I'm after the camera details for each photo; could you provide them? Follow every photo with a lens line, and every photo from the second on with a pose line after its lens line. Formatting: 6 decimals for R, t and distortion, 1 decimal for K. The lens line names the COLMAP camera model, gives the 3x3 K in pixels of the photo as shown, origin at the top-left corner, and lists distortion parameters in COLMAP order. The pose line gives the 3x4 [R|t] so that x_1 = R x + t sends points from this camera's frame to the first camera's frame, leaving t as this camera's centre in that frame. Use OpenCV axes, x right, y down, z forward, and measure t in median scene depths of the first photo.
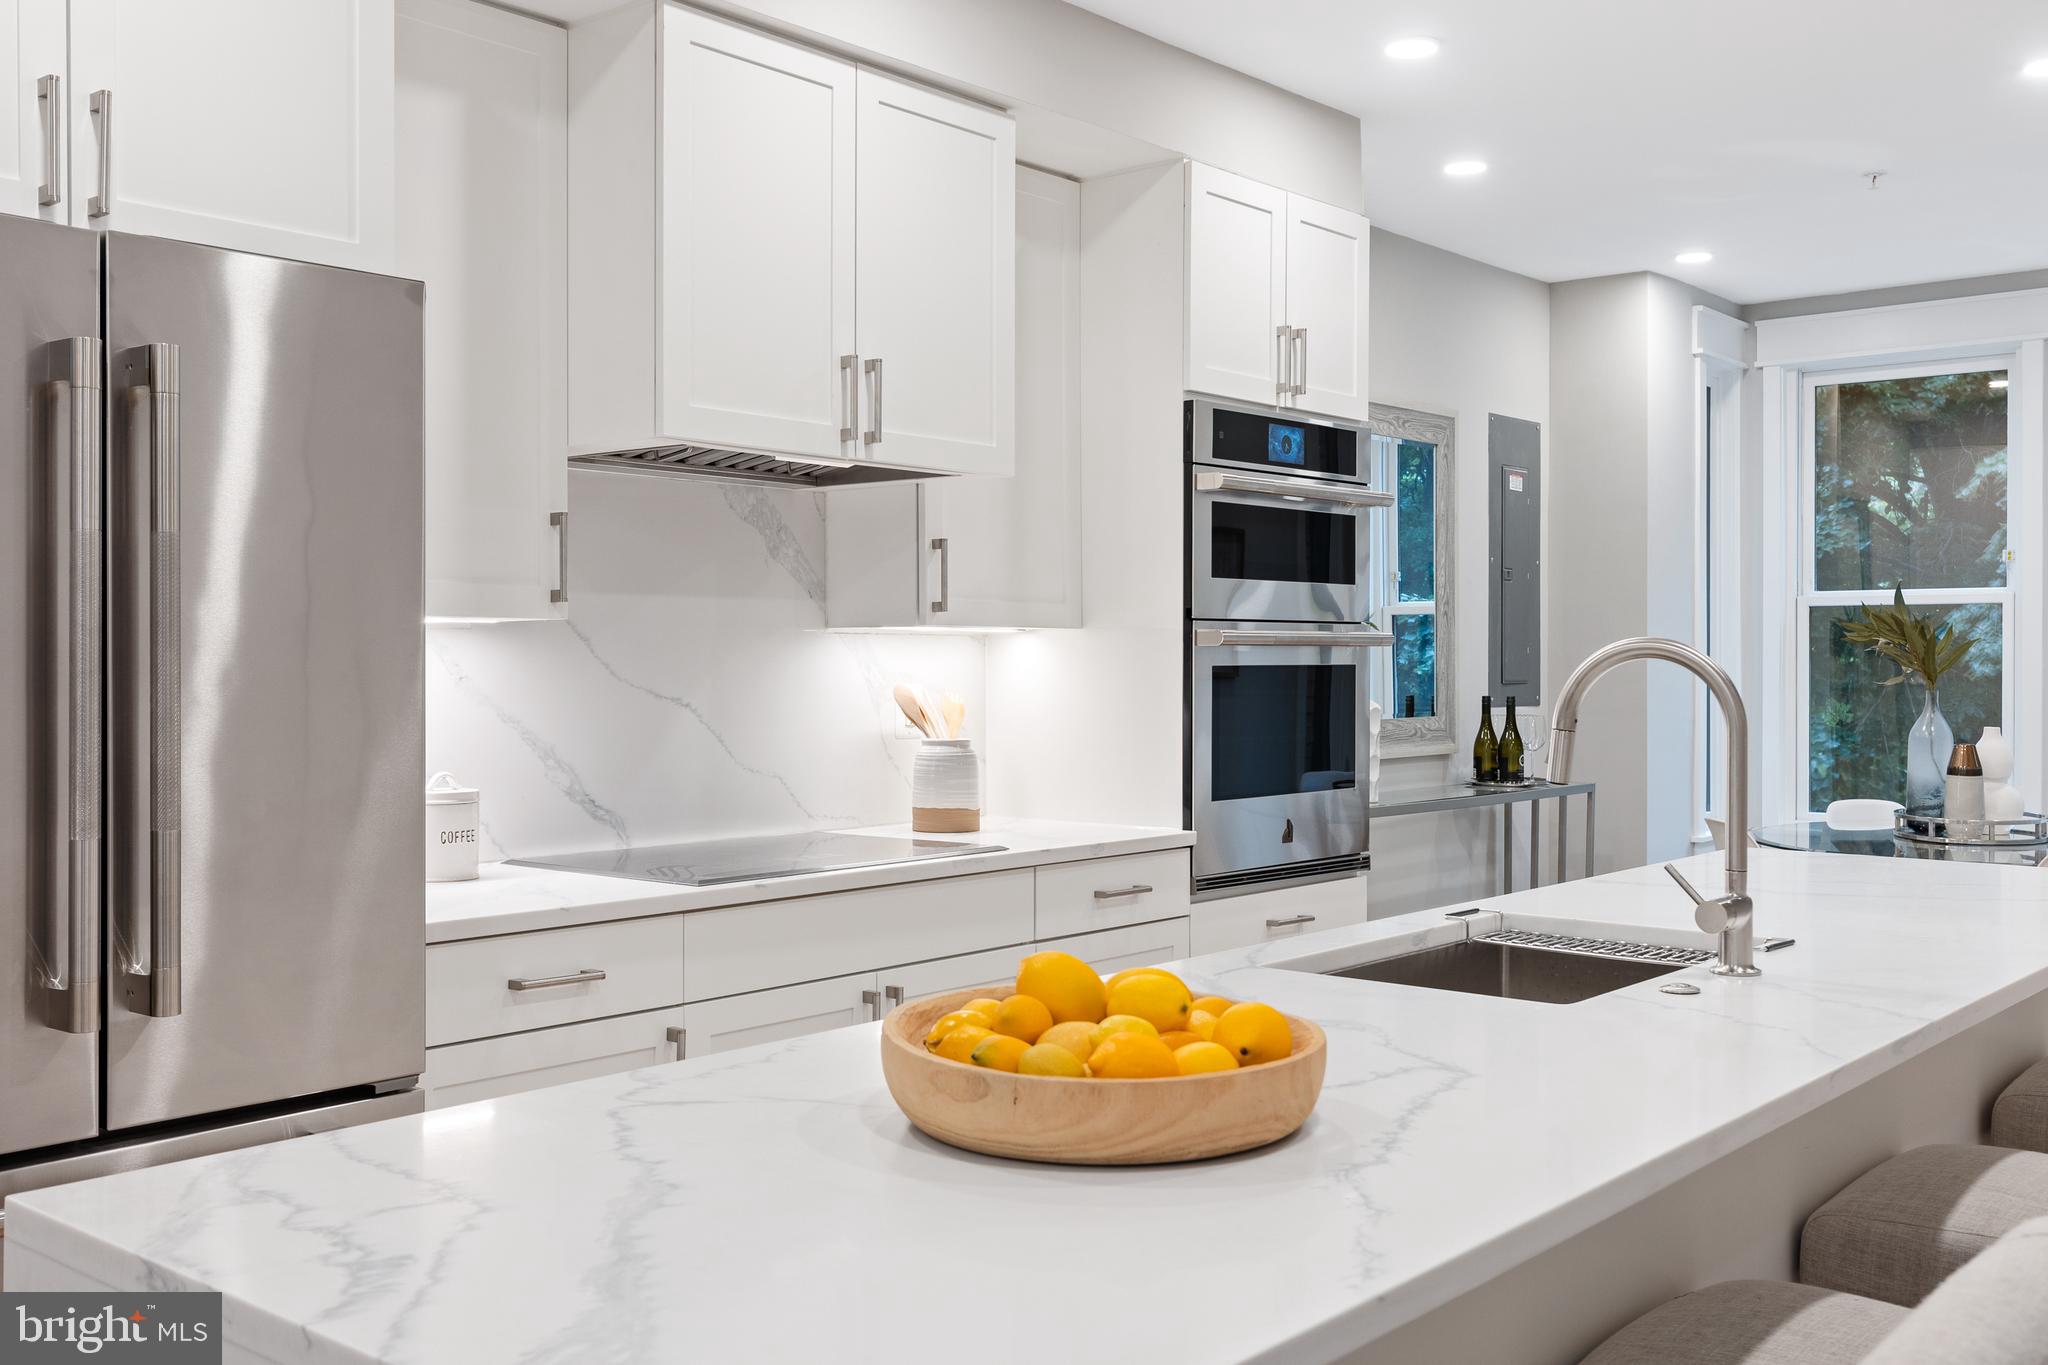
lens RADIAL K [[2086.7, 0, 1021.9], [0, 2086.7, 679.8], [0, 0, 1]] dist [0.022143, 0.000000]
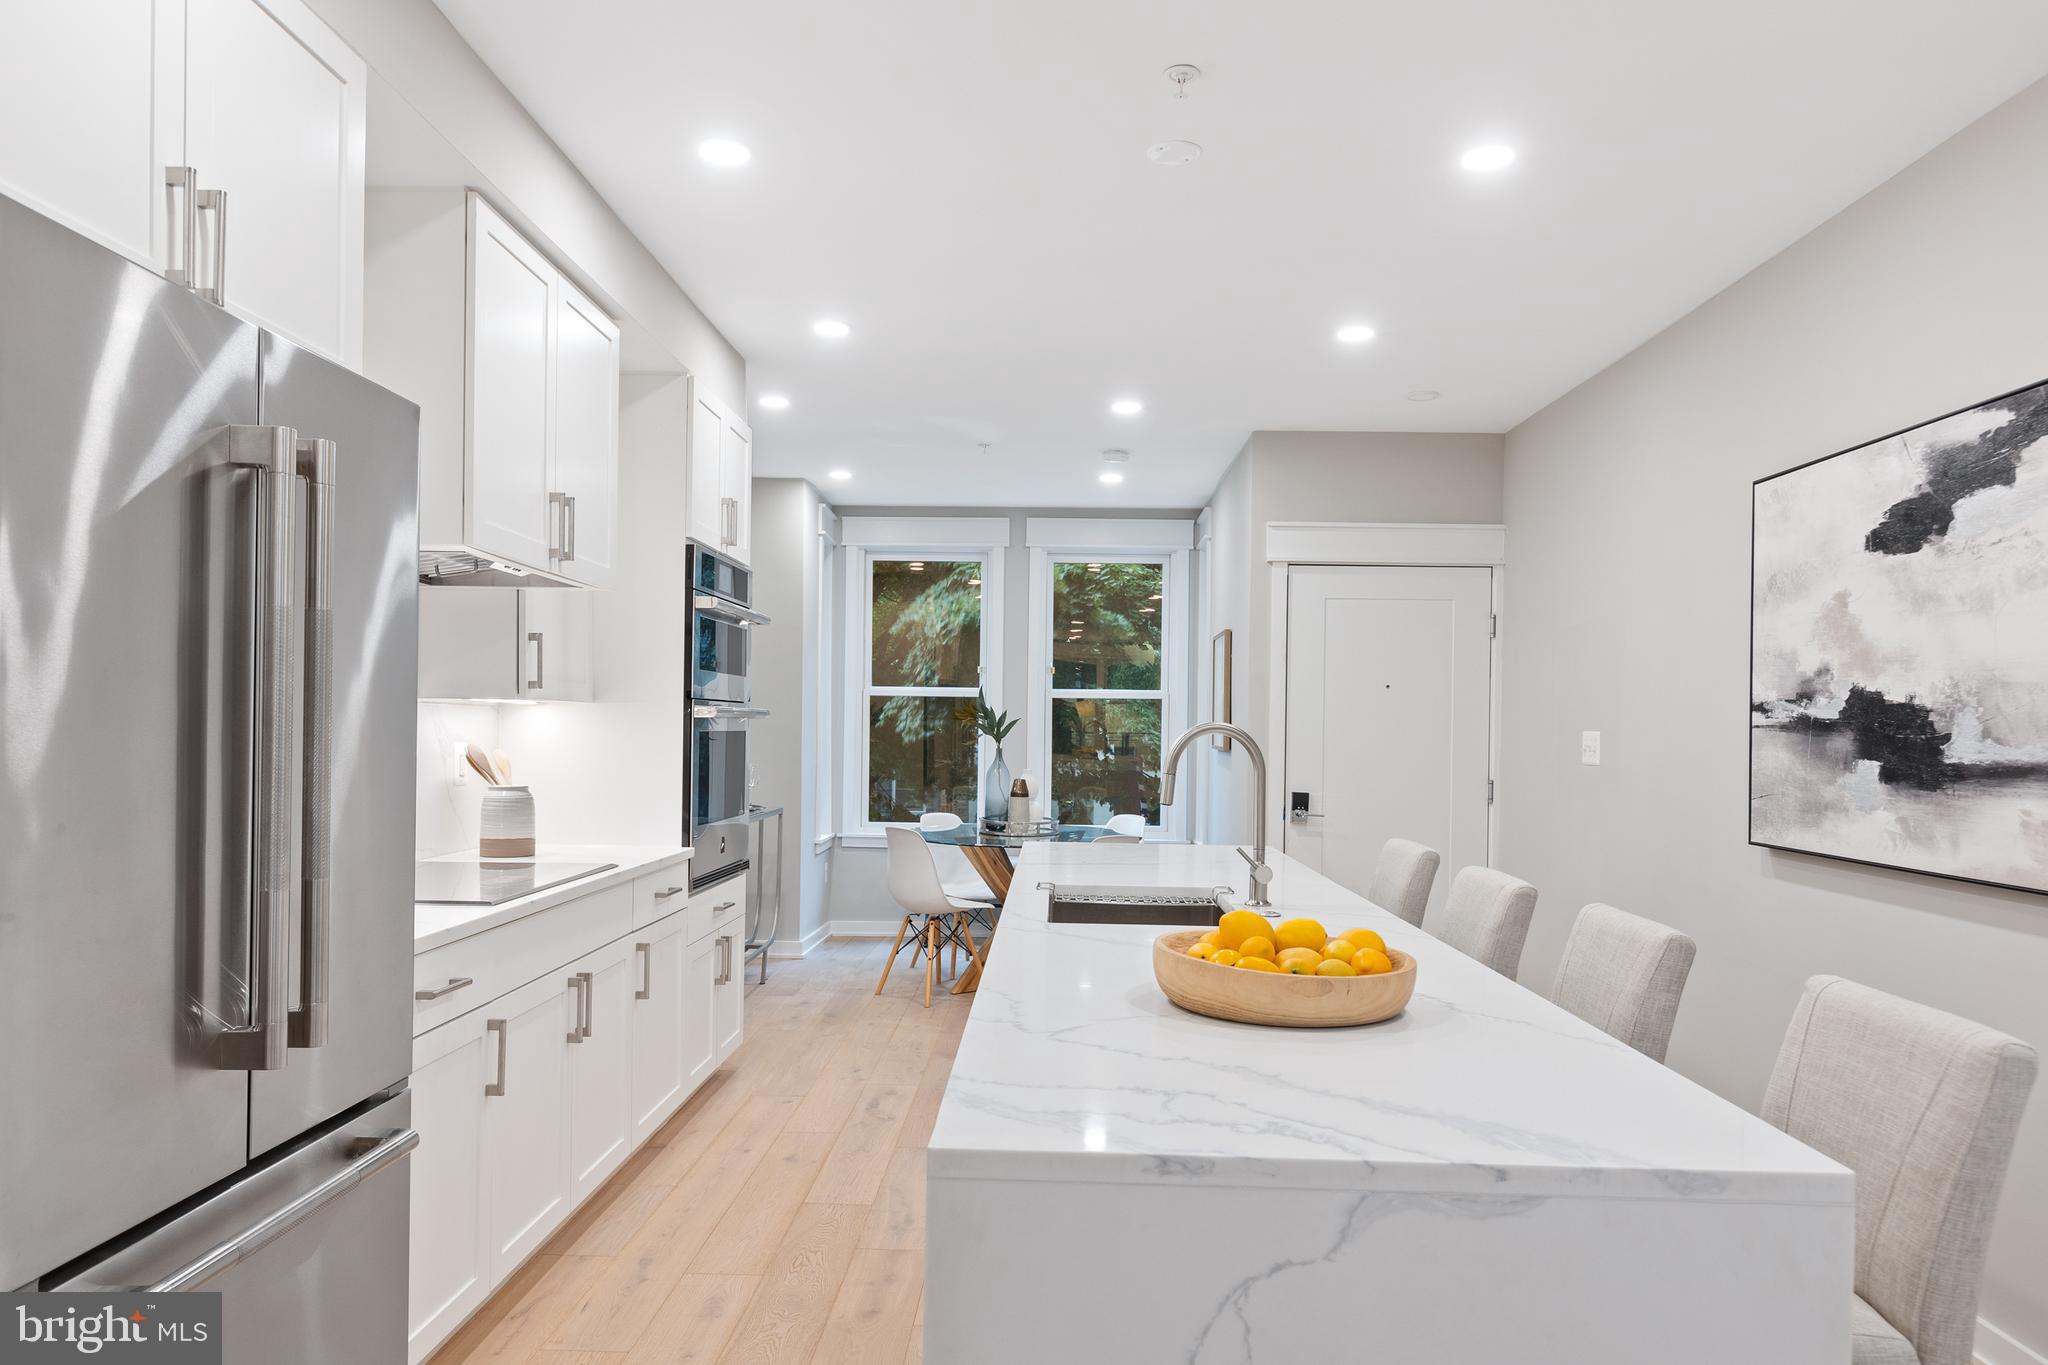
lens RADIAL K [[1393.5, 0, 1131.9], [0, 1393.5, 751.7], [0, 0, 1]] dist [0.005518, -0.007123]
pose [[0.744206, 0.000323, 0.667950, -0.331766], [-0.007583, 0.999940, 0.007965, -0.002660], [-0.667907, -0.010993, 0.744163, 0.092973]]
